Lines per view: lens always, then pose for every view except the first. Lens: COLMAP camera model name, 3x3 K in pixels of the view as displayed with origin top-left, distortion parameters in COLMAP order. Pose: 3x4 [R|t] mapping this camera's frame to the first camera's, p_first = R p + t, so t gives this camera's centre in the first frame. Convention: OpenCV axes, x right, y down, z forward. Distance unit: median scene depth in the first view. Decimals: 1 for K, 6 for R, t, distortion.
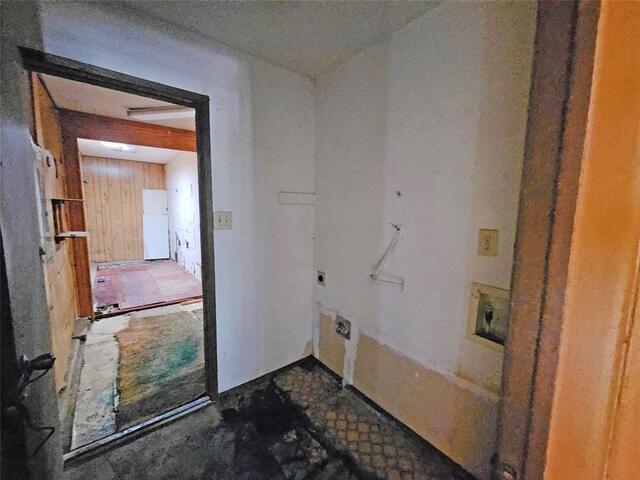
lens RADIAL K [[262.9, 0, 321.5], [0, 262.9, 241.2], [0, 0, 1]] dist [-0.001364, 0.001055]
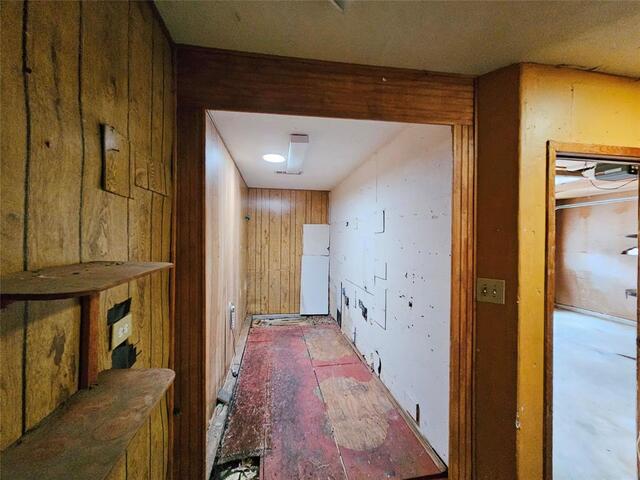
lens RADIAL K [[262.9, 0, 318.7], [0, 262.9, 240.7], [0, 0, 1]] dist [-0.001364, 0.001055]
pose [[0.872445, -0.013516, -0.488525, -0.259270], [-0.049002, 0.992161, -0.114961, -0.060835], [0.486249, 0.124236, 0.864943, 0.349253]]
